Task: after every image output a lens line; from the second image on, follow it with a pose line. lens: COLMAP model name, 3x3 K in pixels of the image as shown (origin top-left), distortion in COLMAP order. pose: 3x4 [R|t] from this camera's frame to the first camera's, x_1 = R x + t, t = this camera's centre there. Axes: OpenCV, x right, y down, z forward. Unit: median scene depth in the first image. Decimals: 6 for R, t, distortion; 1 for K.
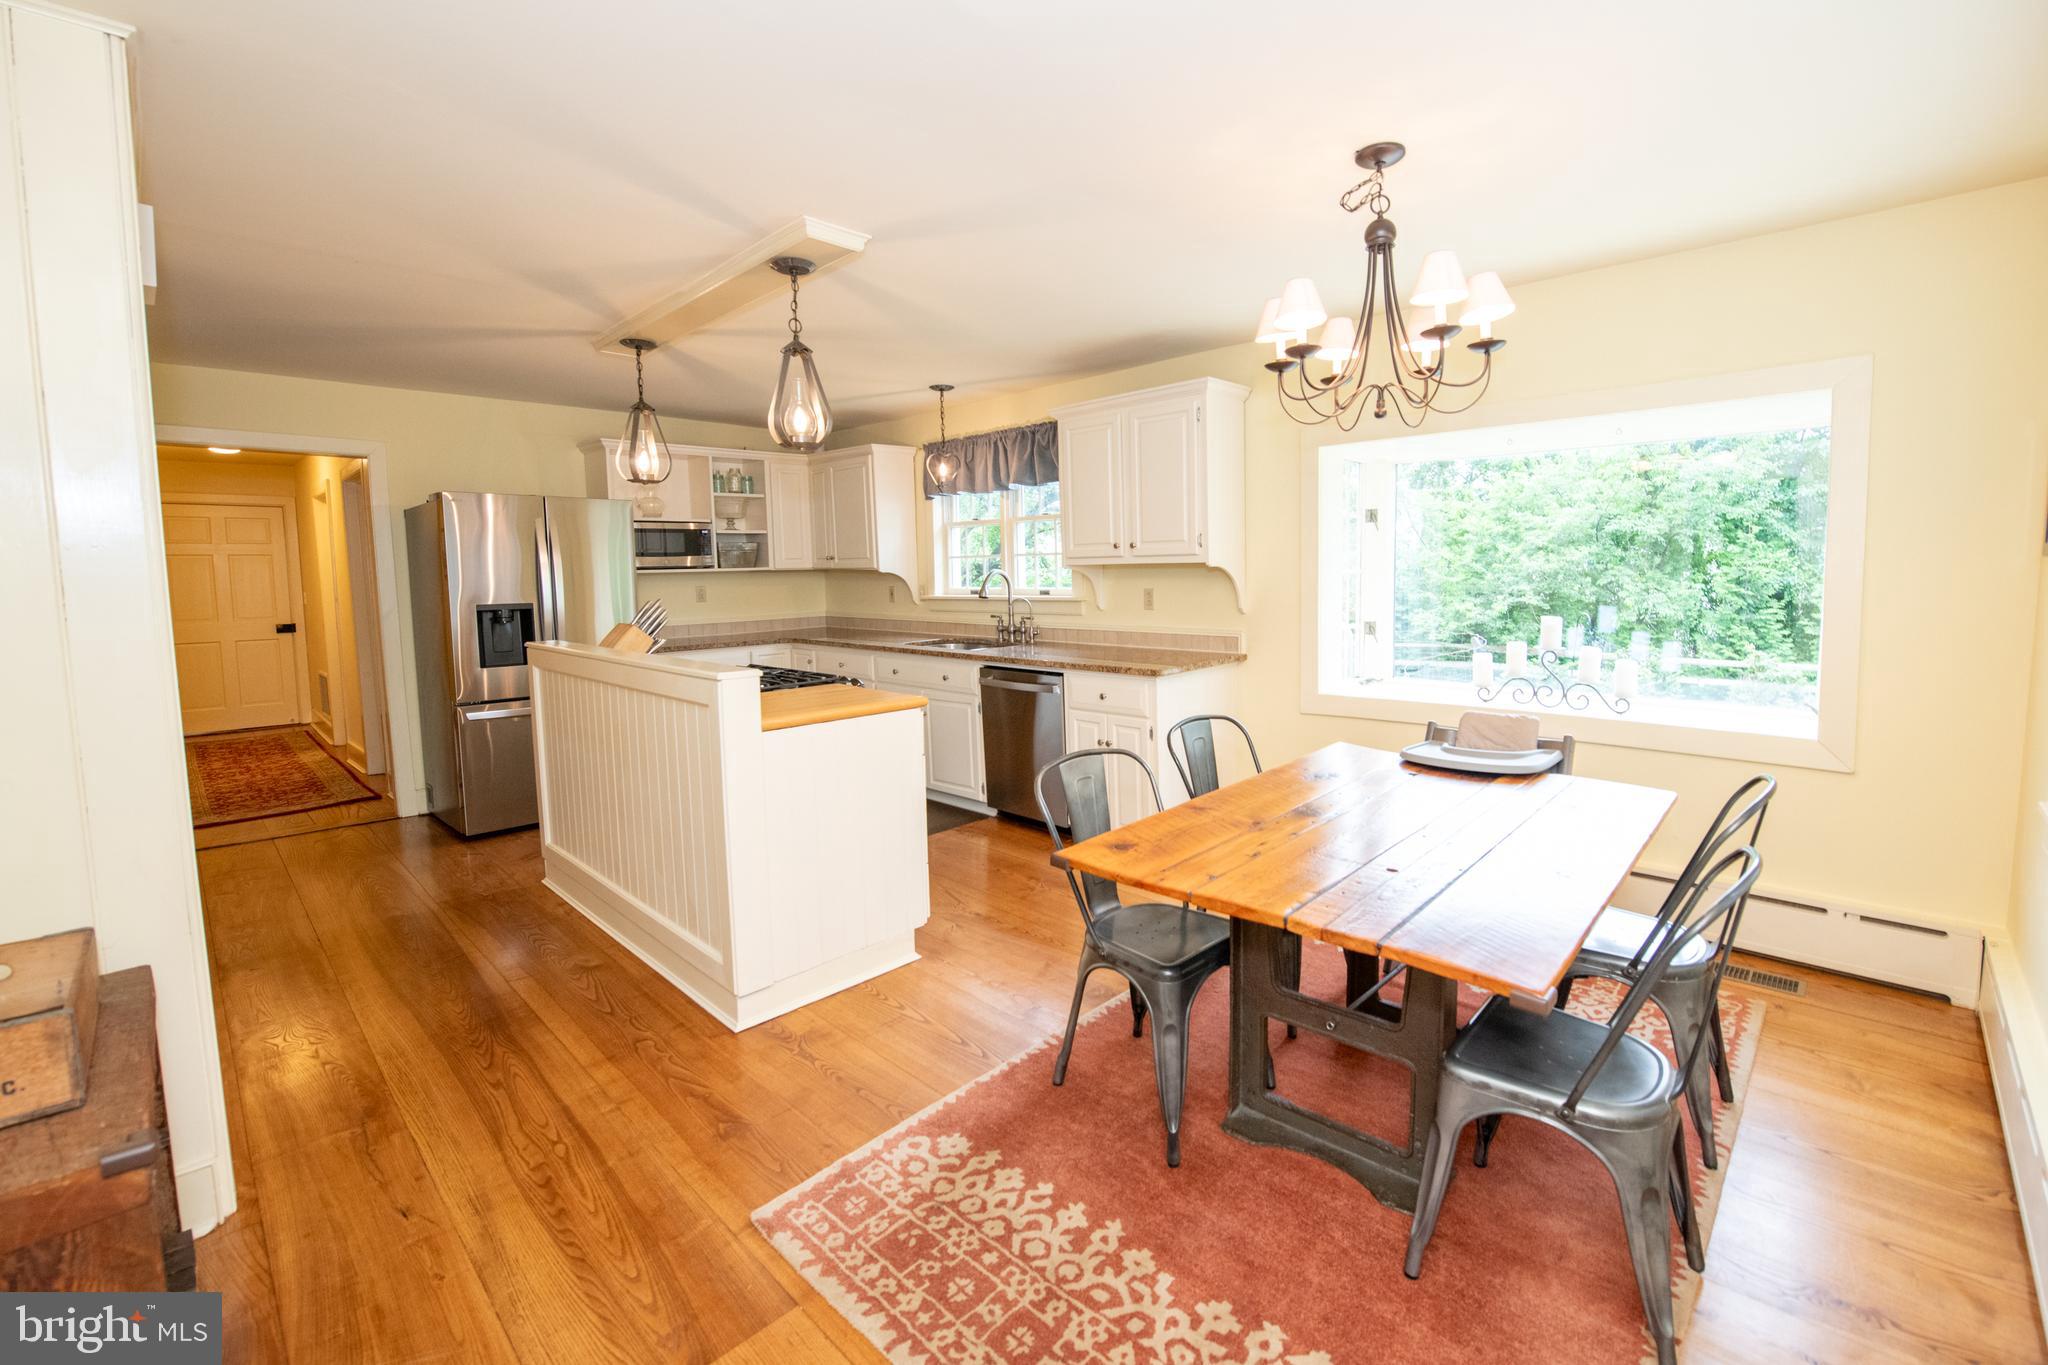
lens RADIAL K [[869.7, 0, 1039.3], [0, 869.7, 619.7], [0, 0, 1]] dist [-0.001193, -0.000263]
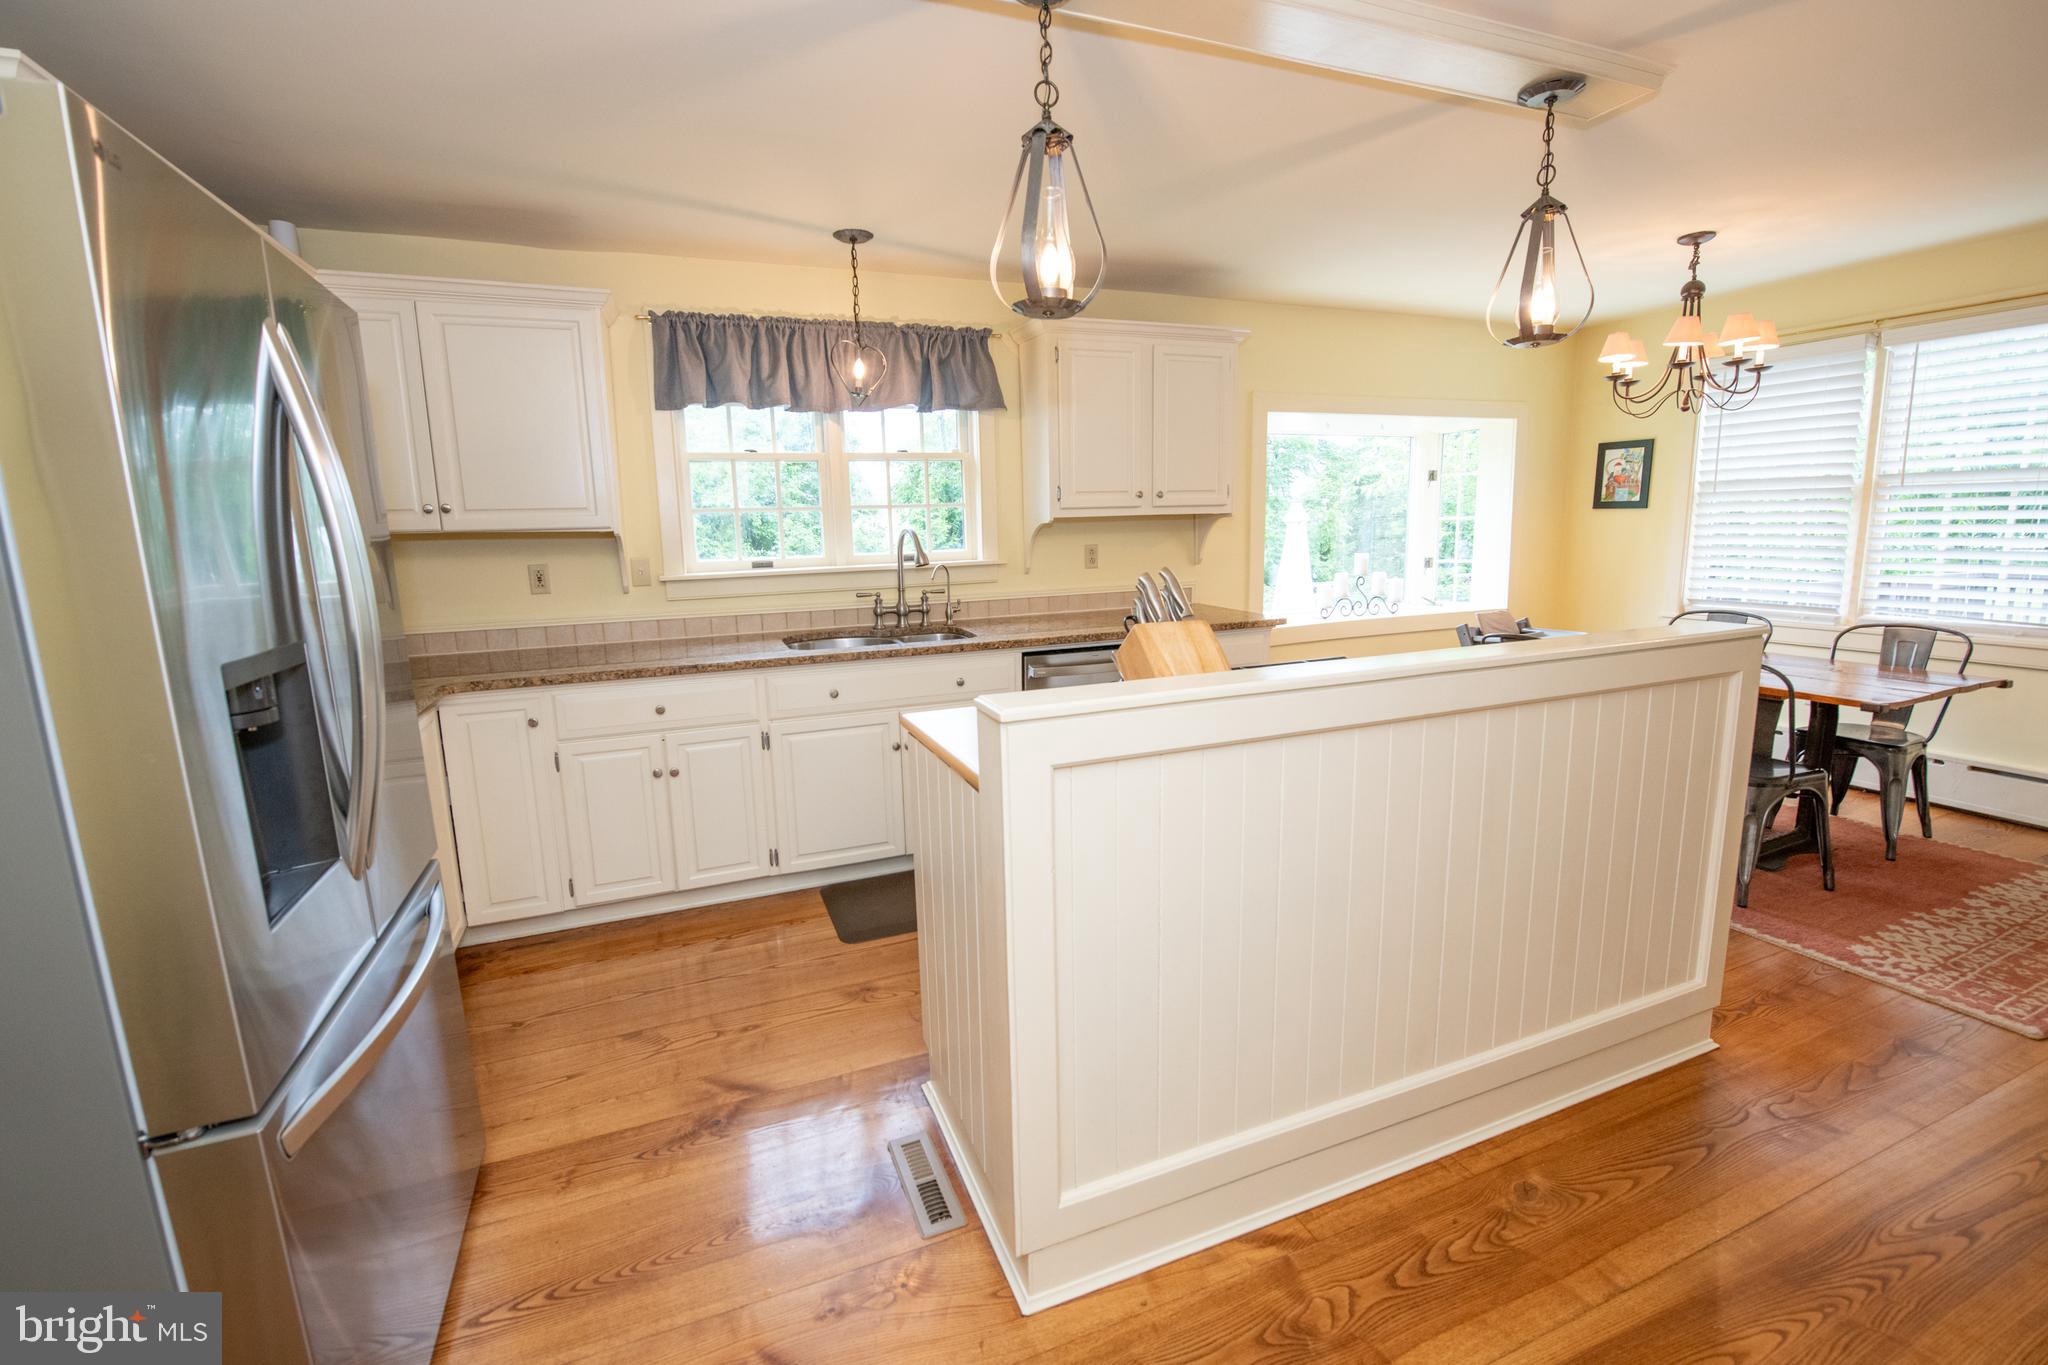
lens RADIAL K [[878.8, 0, 1031.1], [0, 878.8, 650.1], [0, 0, 1]] dist [-0.015840, -0.001002]
pose [[0.408379, -0.125768, 0.904107, -1.719279], [0.073750, 0.991771, 0.104650, -0.063404], [-0.909828, 0.023941, 0.414294, 1.596964]]
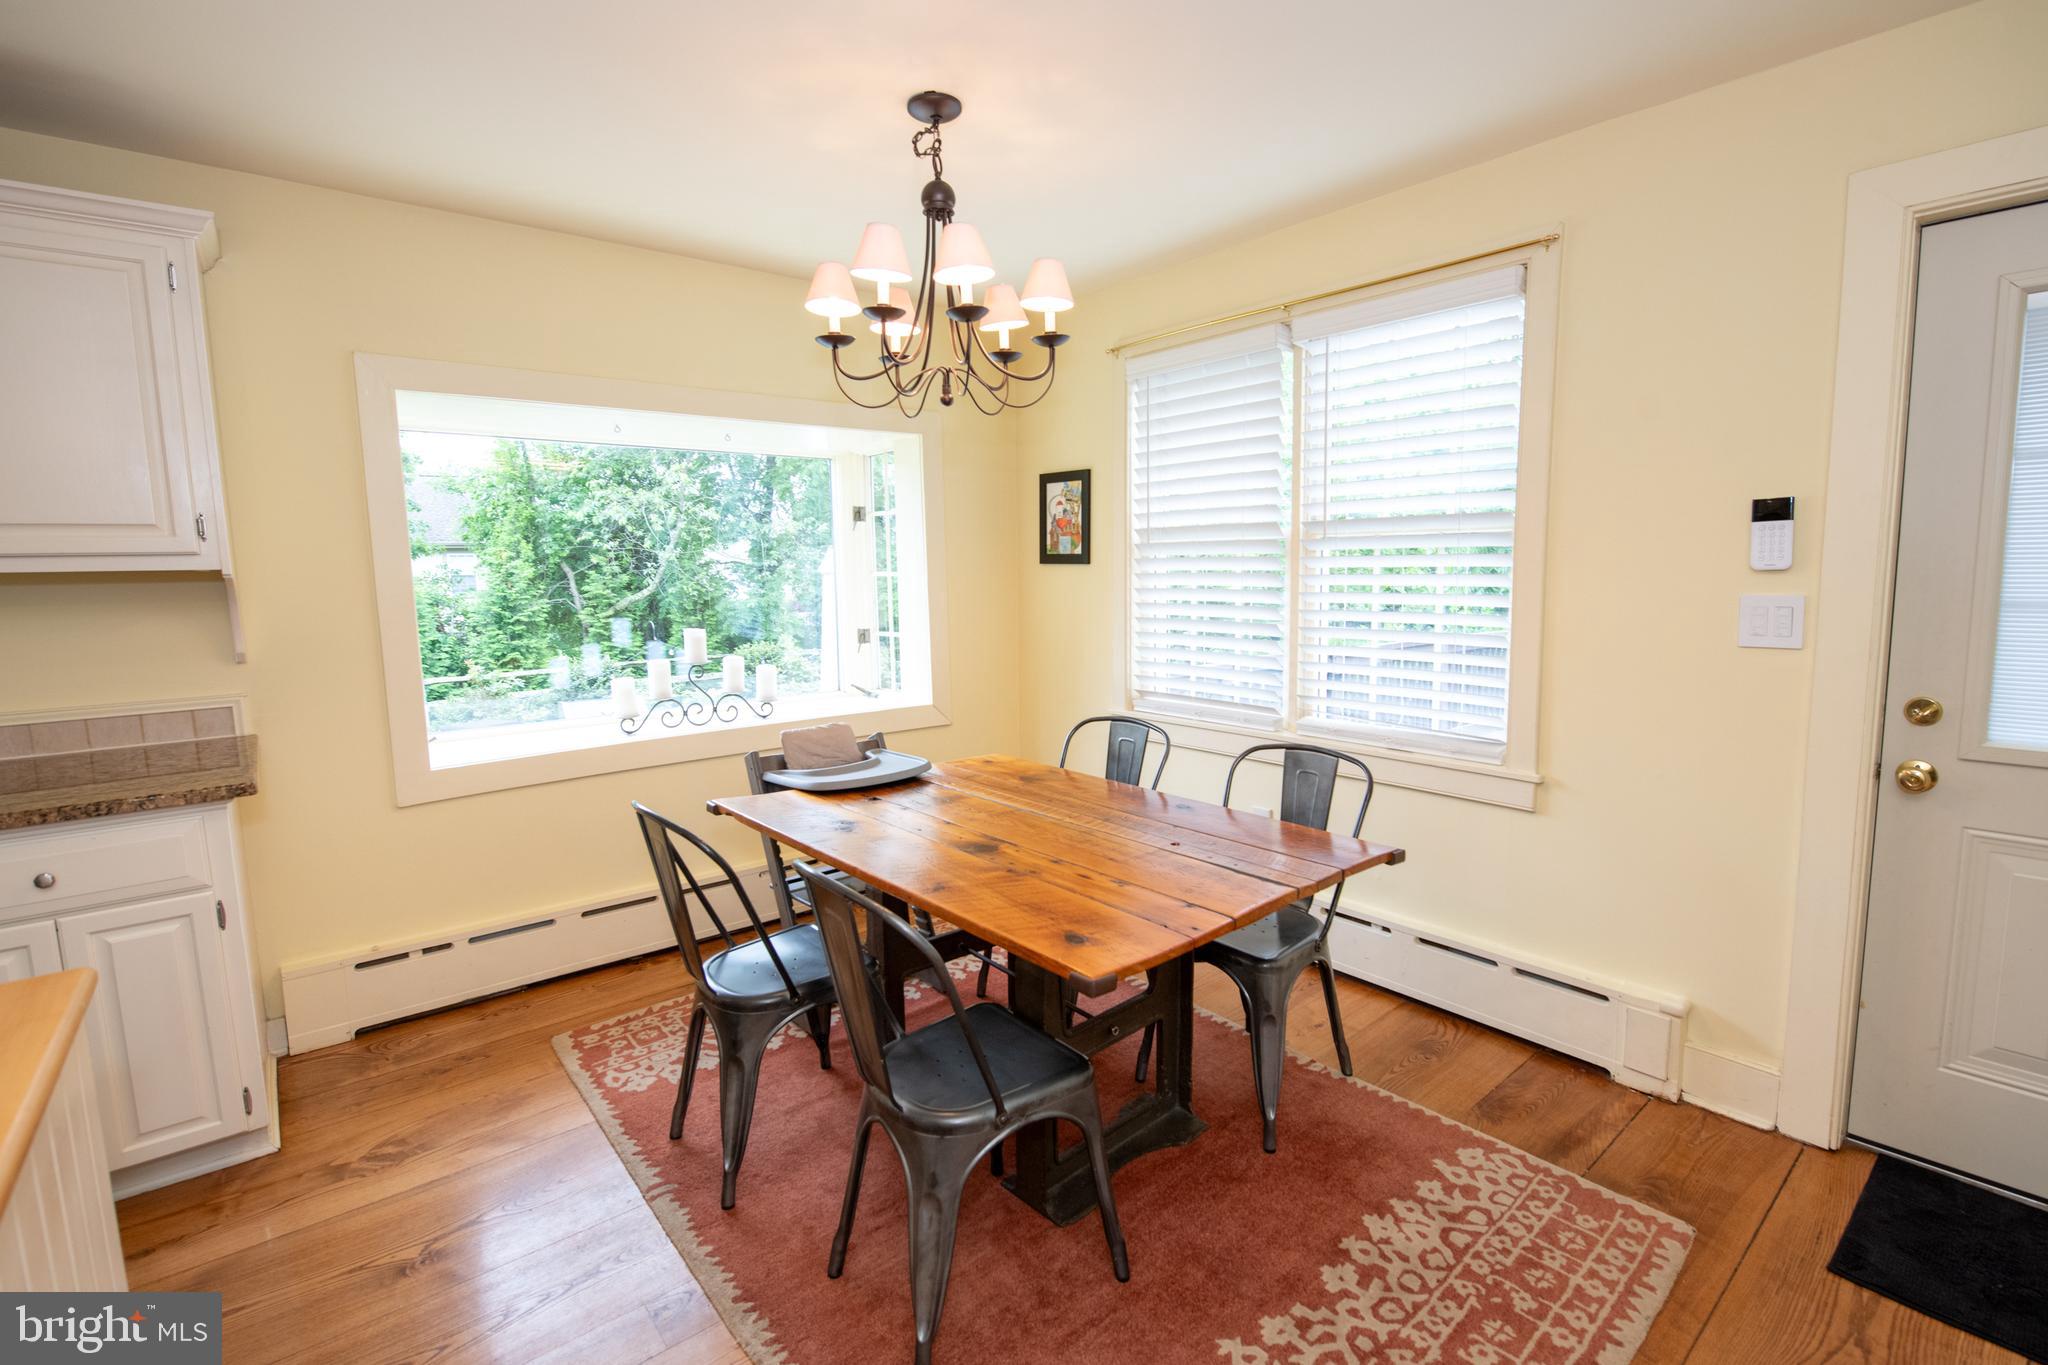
lens RADIAL K [[947.2, 0, 1084.9], [0, 947.2, 652.4], [0, 0, 1]] dist [-0.012676, -0.000150]
pose [[0.076254, -0.080705, 0.993817, -0.681624], [0.071035, 0.994626, 0.075321, -0.042778], [-0.994555, 0.064853, 0.081577, 0.896311]]
